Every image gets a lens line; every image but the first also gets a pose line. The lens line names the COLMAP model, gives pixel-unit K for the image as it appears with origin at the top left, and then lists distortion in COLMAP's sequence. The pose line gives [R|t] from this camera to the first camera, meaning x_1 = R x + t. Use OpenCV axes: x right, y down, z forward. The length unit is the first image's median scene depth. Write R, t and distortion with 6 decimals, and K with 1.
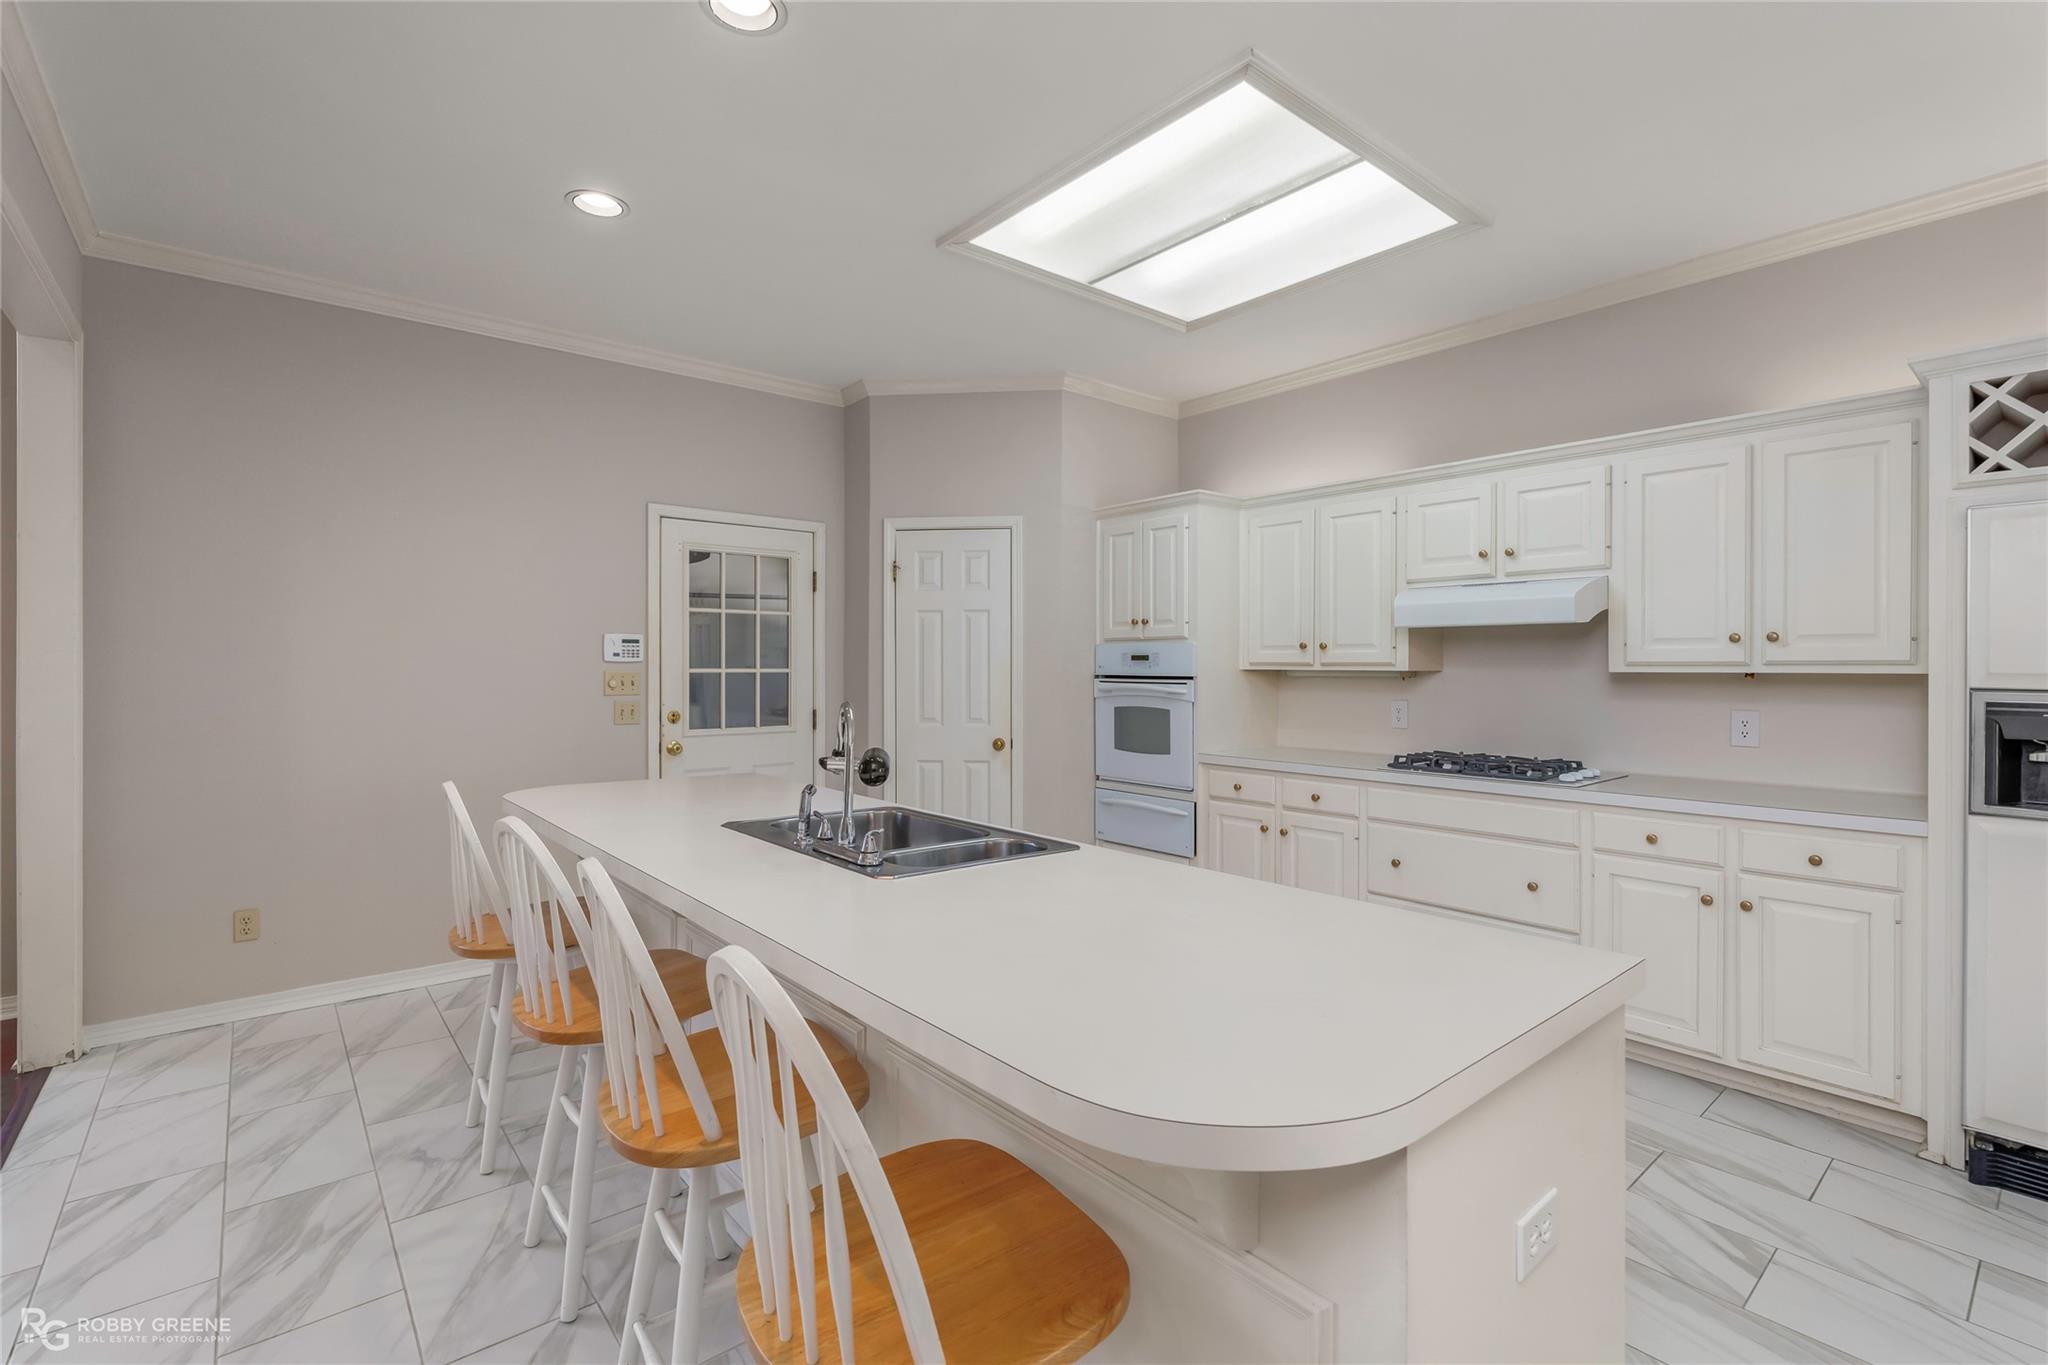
lens RADIAL K [[928.4, 0, 1024.8], [0, 928.4, 666.5], [0, 0, 1]] dist [-0.000511, 0.000028]
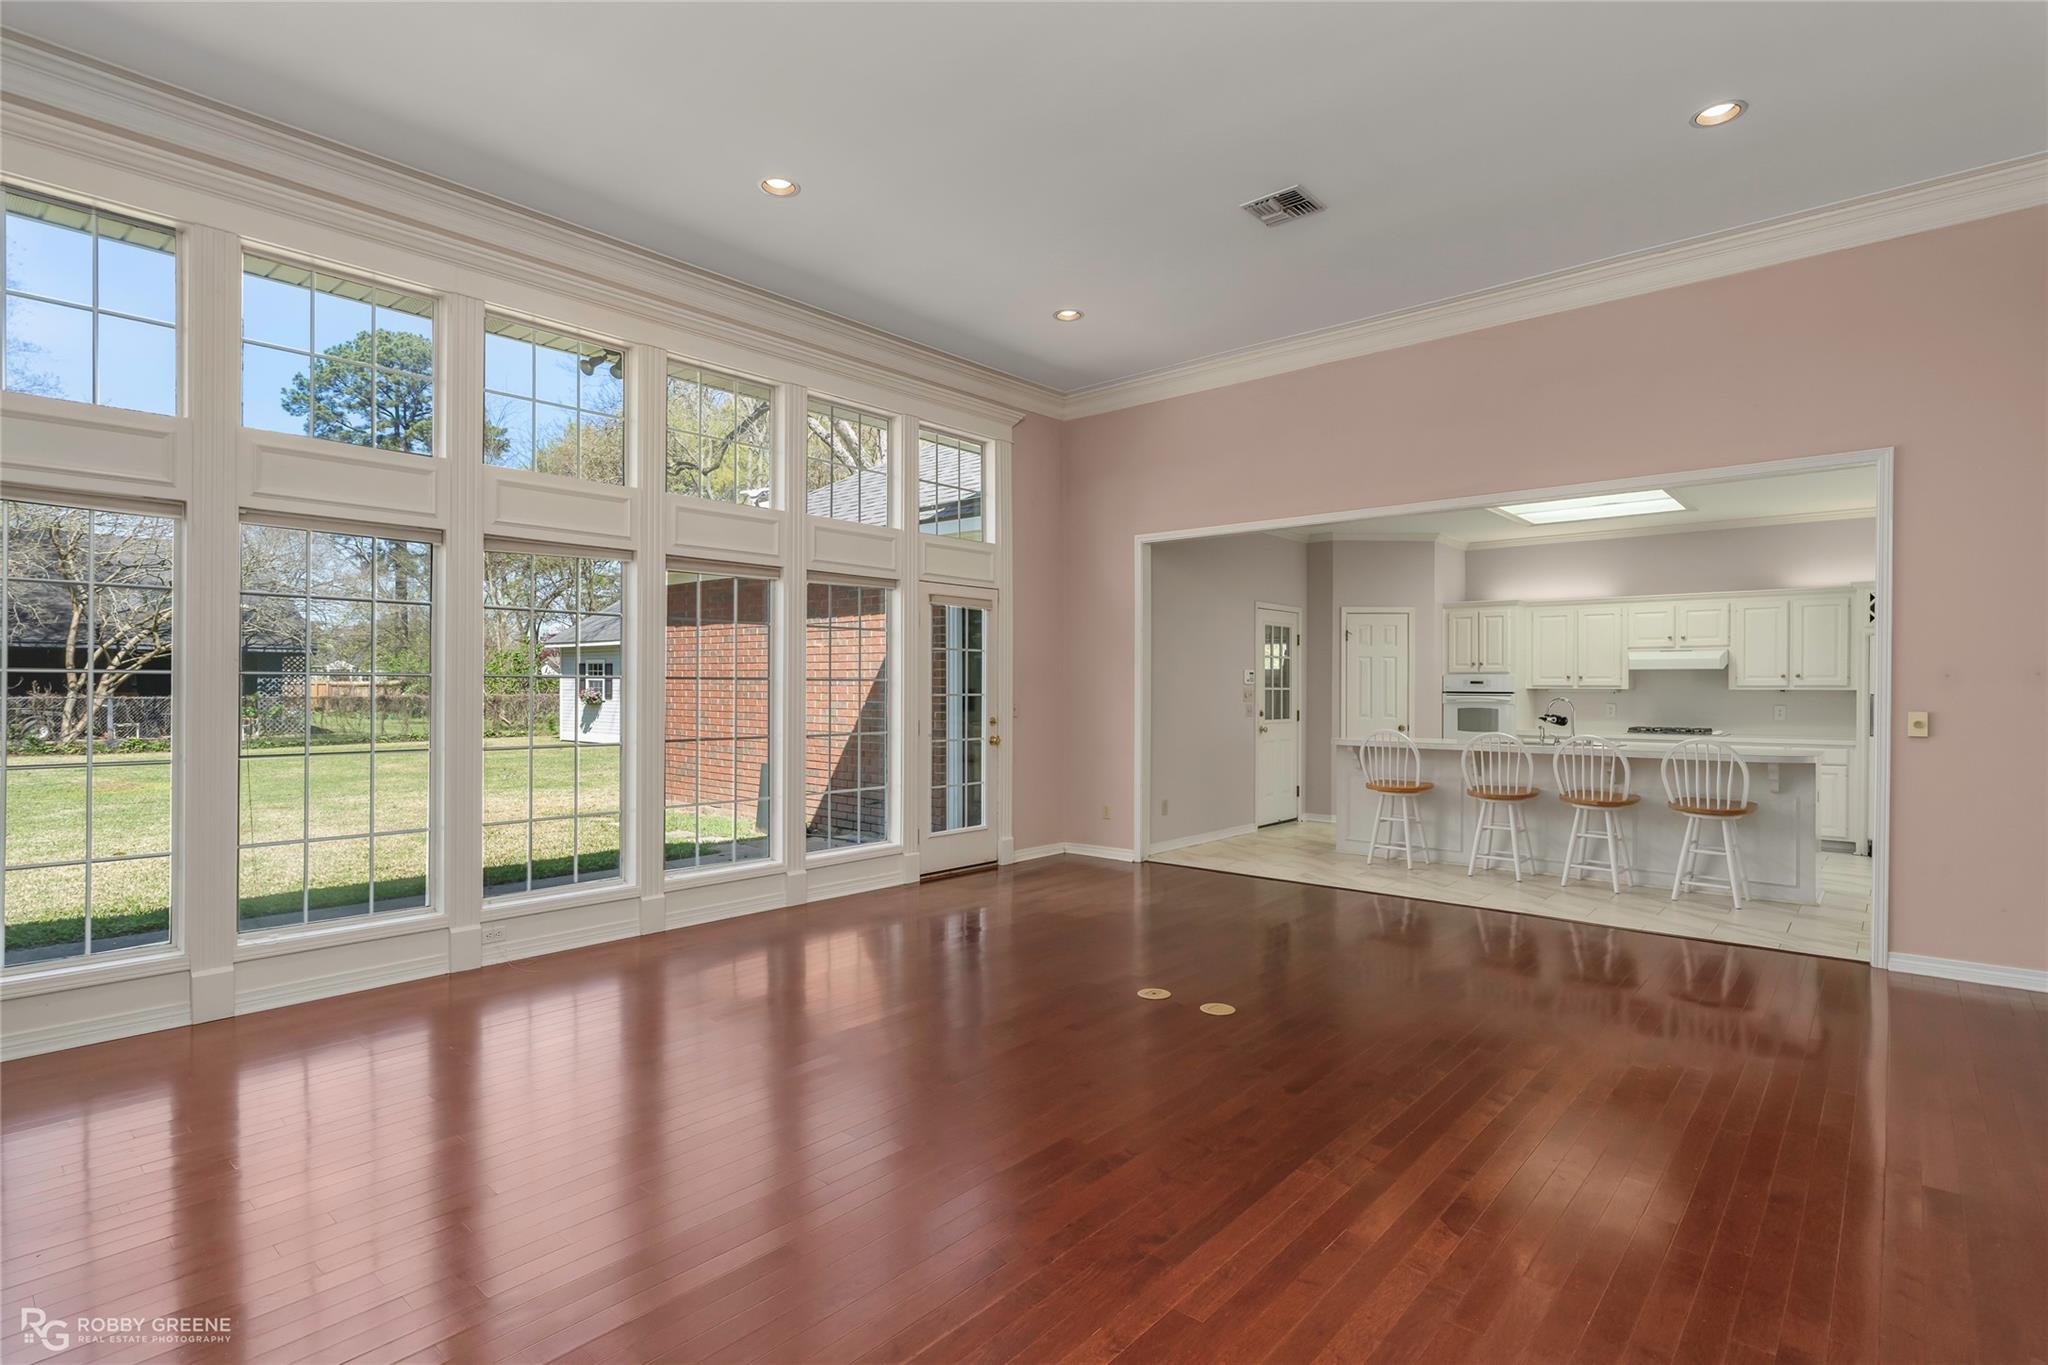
lens RADIAL K [[1005.2, 0, 1024.0], [0, 1005.2, 682.5], [0, 0, 1]] dist [-0.001646, -0.000014]
pose [[0.988615, 0.002093, 0.150454, -1.223600], [-0.001669, 0.999994, -0.002948, -0.001450], [-0.150459, 0.002663, 0.988613, -1.009307]]
